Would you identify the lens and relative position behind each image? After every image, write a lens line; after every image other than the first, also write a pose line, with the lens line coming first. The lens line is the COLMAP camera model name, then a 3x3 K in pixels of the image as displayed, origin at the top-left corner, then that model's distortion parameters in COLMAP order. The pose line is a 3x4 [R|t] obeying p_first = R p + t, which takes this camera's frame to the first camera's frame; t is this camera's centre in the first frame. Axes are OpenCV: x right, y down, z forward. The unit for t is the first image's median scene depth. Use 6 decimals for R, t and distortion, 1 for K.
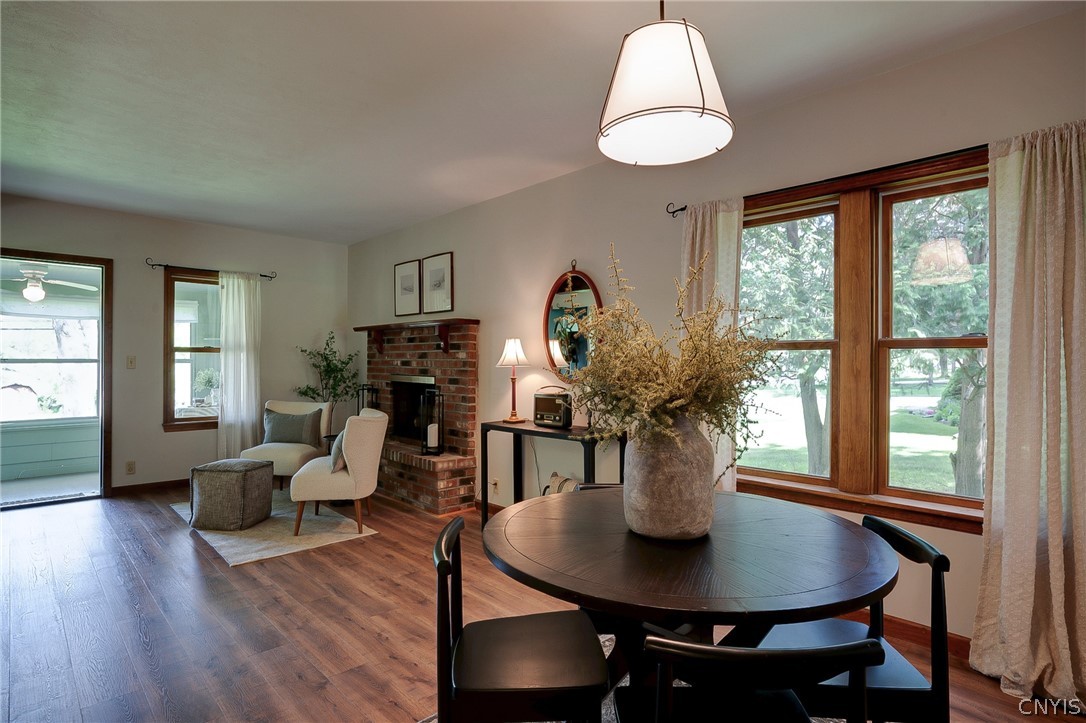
lens RADIAL K [[569.7, 0, 548.1], [0, 569.7, 361.6], [0, 0, 1]] dist [-0.039294, 0.019632]
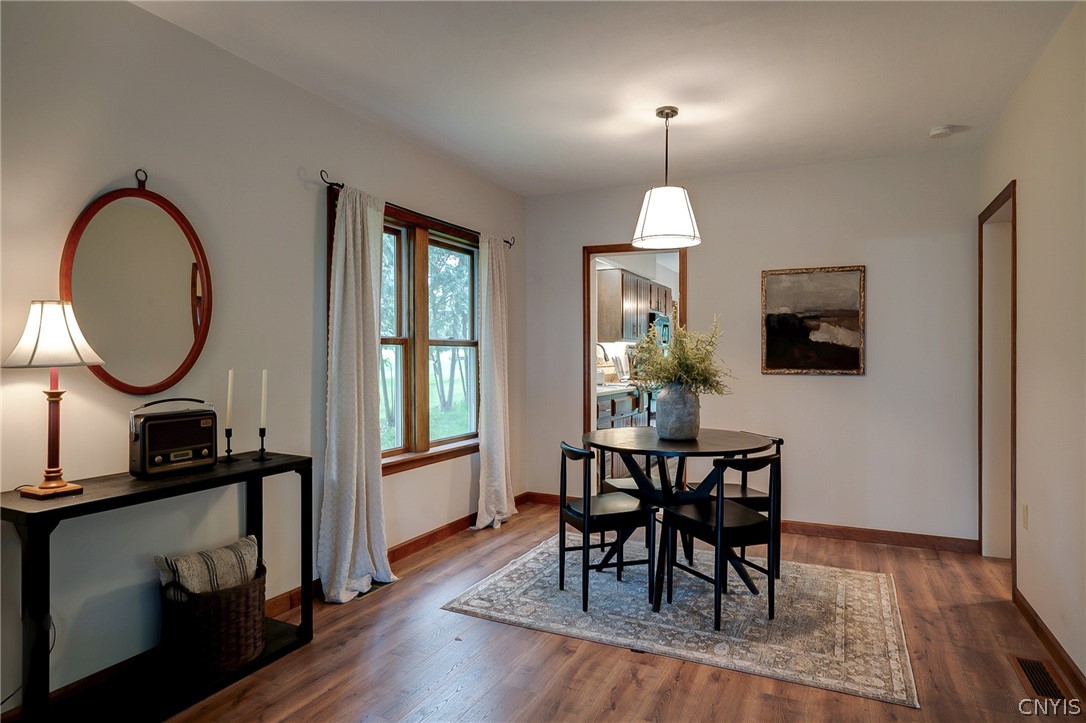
lens RADIAL K [[625.1, 0, 535.2], [0, 625.1, 364.8], [0, 0, 1]] dist [-0.038135, 0.031868]
pose [[-0.338950, -0.019503, 0.940602, -0.685511], [-0.005534, 0.999809, 0.018736, -0.003663], [-0.940788, 0.001145, -0.338993, 0.887360]]
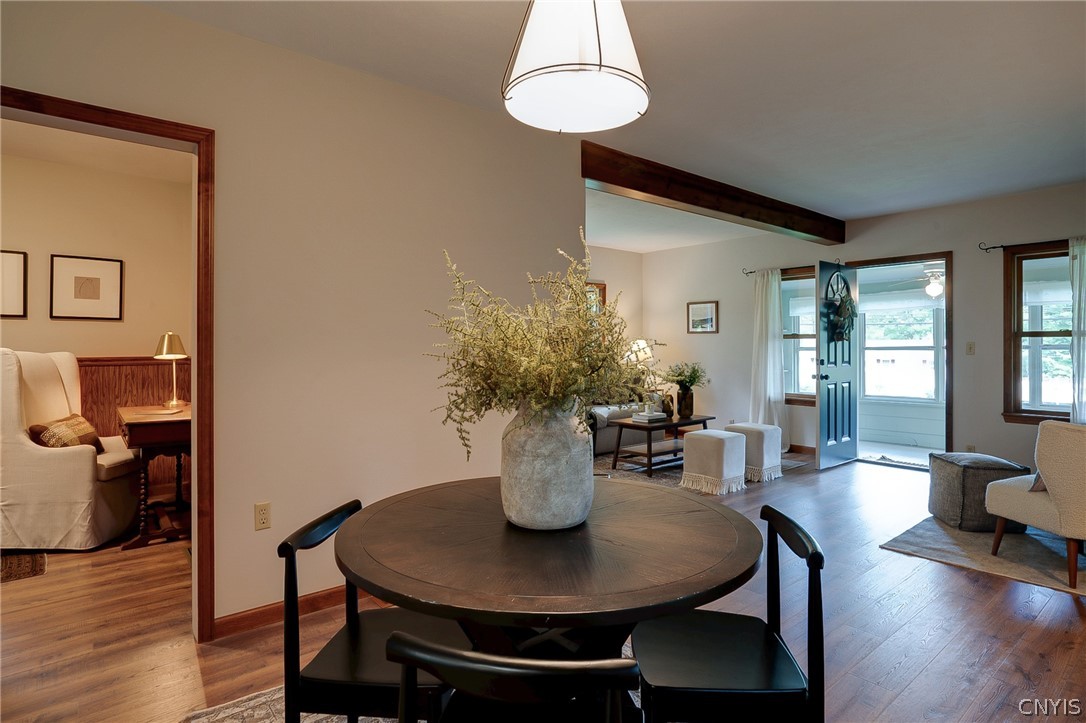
lens RADIAL K [[569.7, 0, 552.5], [0, 569.7, 349.8], [0, 0, 1]] dist [-0.039294, 0.019632]
pose [[-0.085797, 0.002721, -0.996309, 0.454316], [-0.001808, 0.999994, 0.002886, 0.004039], [0.996311, 0.002049, -0.085792, 0.441948]]
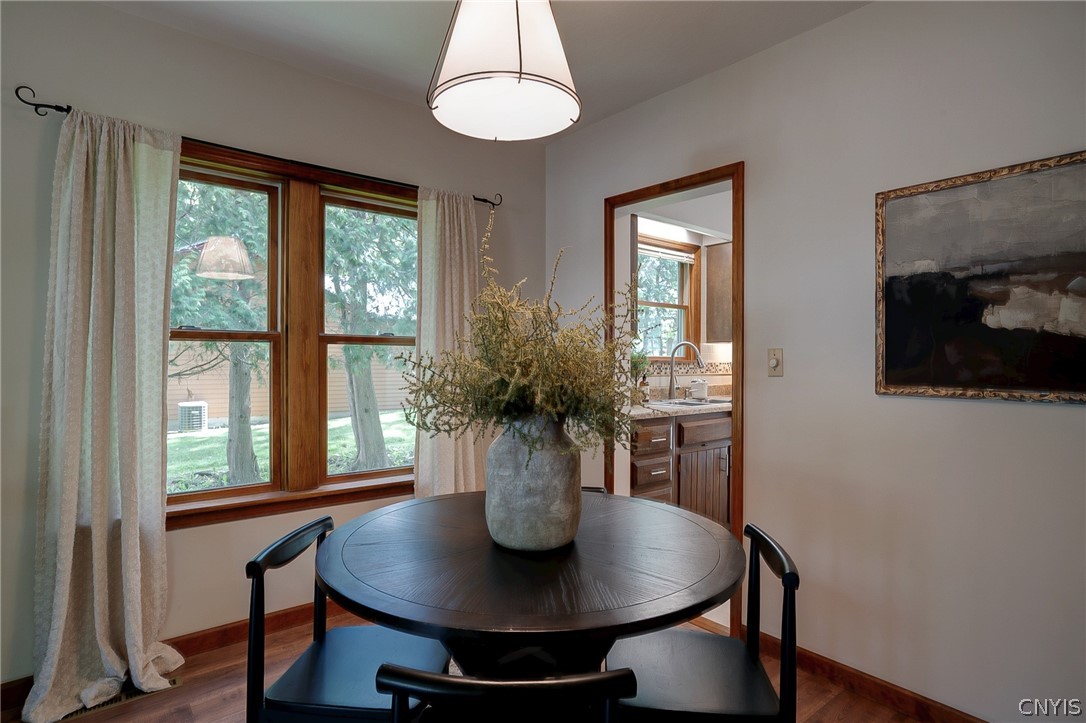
lens RADIAL K [[569.7, 0, 539.0], [0, 569.7, 361.5], [0, 0, 1]] dist [-0.039294, 0.019632]
pose [[0.078495, -0.005707, 0.996898, -0.285450], [-0.008298, 0.999945, 0.006377, 0.000181], [-0.996880, -0.008772, 0.078443, 0.363444]]
